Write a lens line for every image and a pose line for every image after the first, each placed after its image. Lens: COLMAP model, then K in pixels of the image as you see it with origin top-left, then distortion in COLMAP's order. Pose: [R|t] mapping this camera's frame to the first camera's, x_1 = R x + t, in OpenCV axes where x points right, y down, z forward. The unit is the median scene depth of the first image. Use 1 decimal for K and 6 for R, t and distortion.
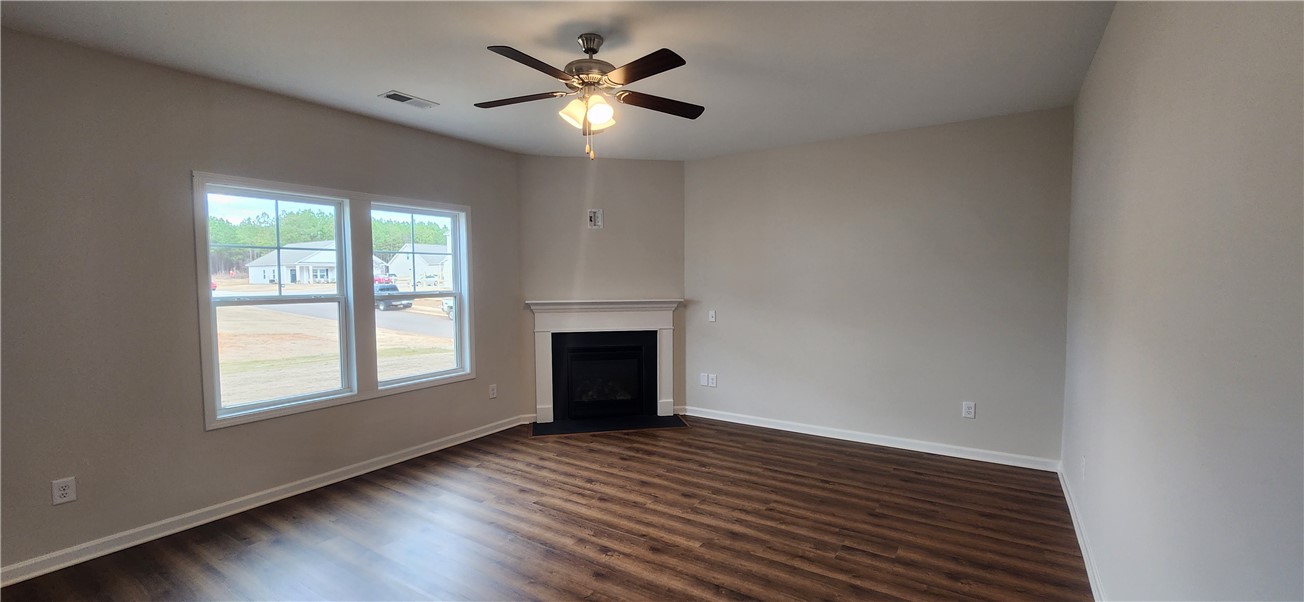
lens RADIAL K [[530.9, 0, 638.8], [0, 530.9, 306.7], [0, 0, 1]] dist [-0.000628, -0.002045]
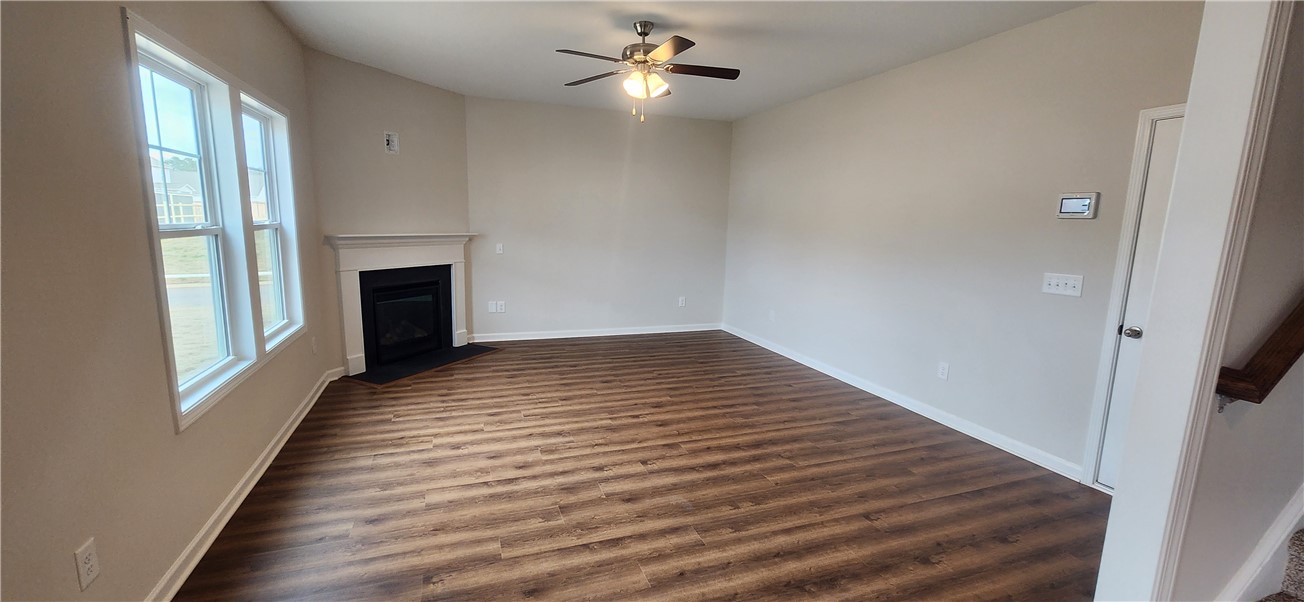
lens RADIAL K [[530.9, 0, 648.9], [0, 530.9, 307.8], [0, 0, 1]] dist [-0.000628, -0.002045]
pose [[0.589614, -0.108386, 0.800380, -0.738076], [0.012666, 0.992074, 0.125015, 0.007135], [-0.807586, -0.063573, 0.586314, 0.126424]]
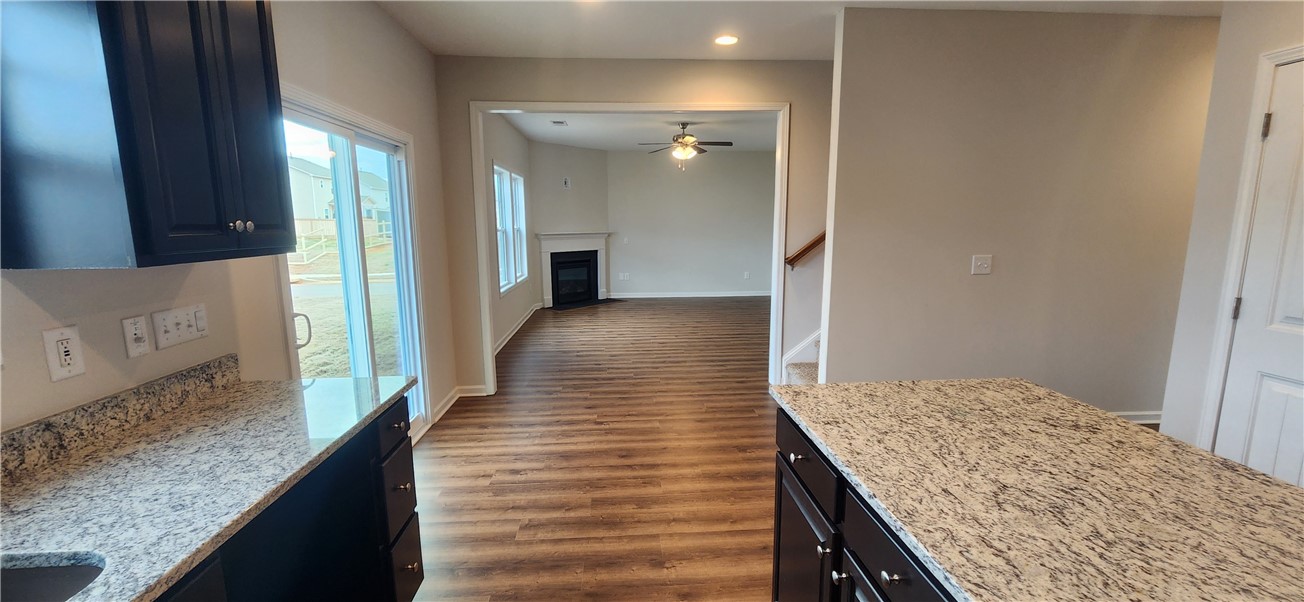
lens RADIAL K [[530.9, 0, 648.1], [0, 530.9, 307.8], [0, 0, 1]] dist [-0.000628, -0.002045]
pose [[0.794014, -0.094565, 0.600499, -1.165090], [0.032103, 0.992971, 0.113923, 0.052487], [-0.607051, -0.071179, 0.791469, -0.626063]]
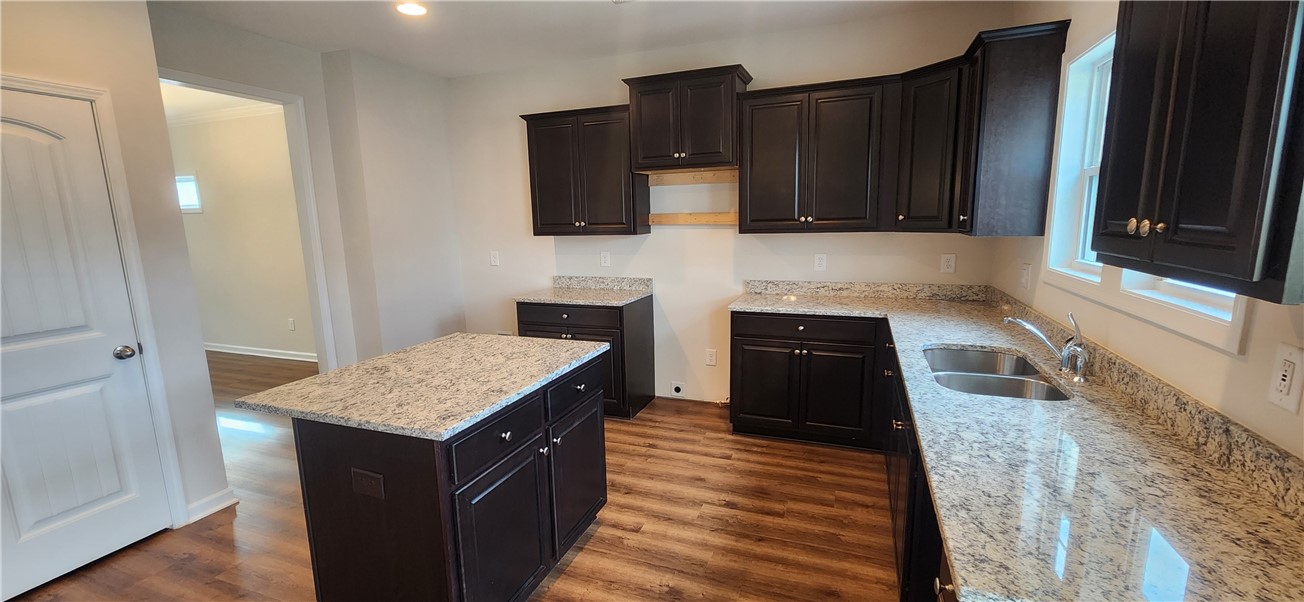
lens RADIAL K [[530.9, 0, 651.5], [0, 530.9, 305.6], [0, 0, 1]] dist [-0.000628, -0.002045]
pose [[-0.973903, 0.068919, -0.216249, -0.911943], [0.020119, 0.975246, 0.220204, 0.009425], [0.226072, 0.210107, -0.951182, -0.021206]]
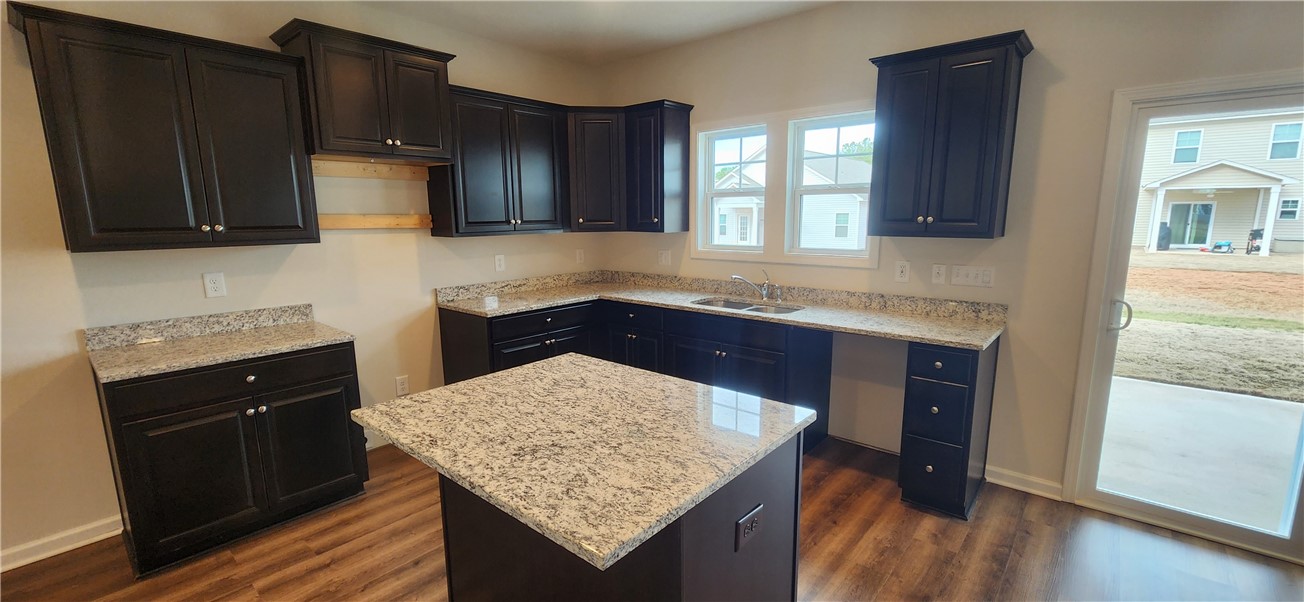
lens RADIAL K [[530.9, 0, 649.6], [0, 530.9, 306.1], [0, 0, 1]] dist [-0.000628, -0.002045]
pose [[-0.122976, 0.180103, -0.975930, -0.493610], [-0.042879, 0.981512, 0.186536, 0.028564], [0.991483, 0.064786, -0.112980, -0.438489]]
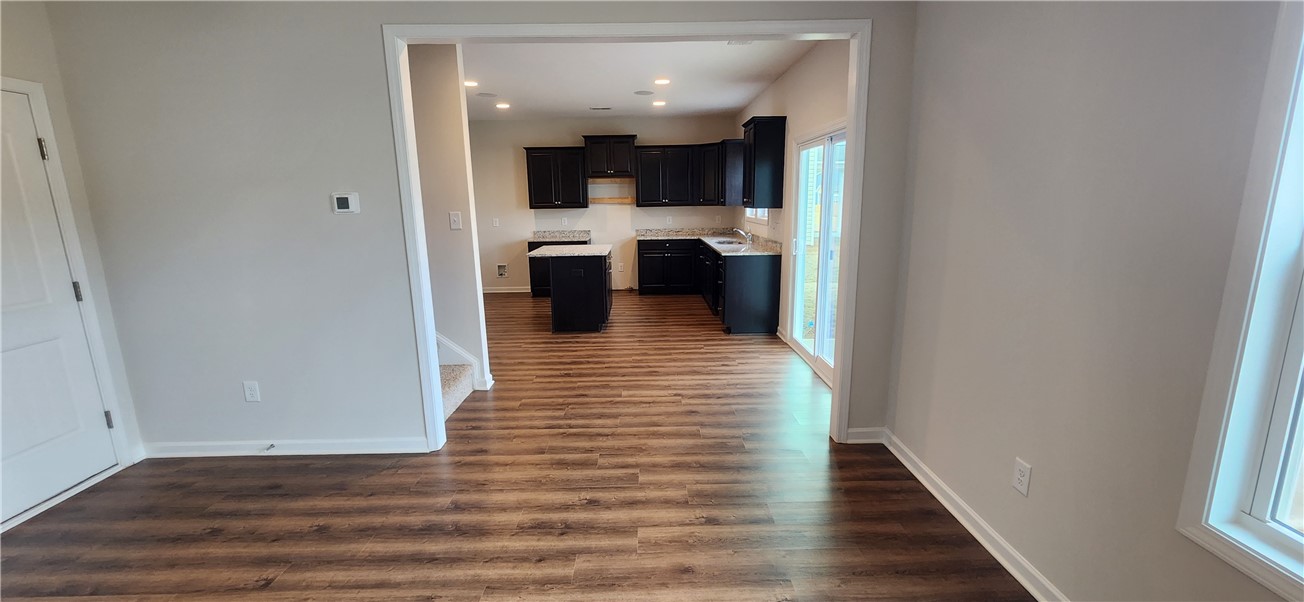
lens RADIAL K [[530.9, 0, 658.2], [0, 530.9, 305.4], [0, 0, 1]] dist [-0.000628, -0.002045]
pose [[-0.813669, 0.136645, -0.565041, -0.173225], [-0.007442, 0.969454, 0.245162, -0.039900], [0.581281, 0.203686, -0.787797, 0.806719]]
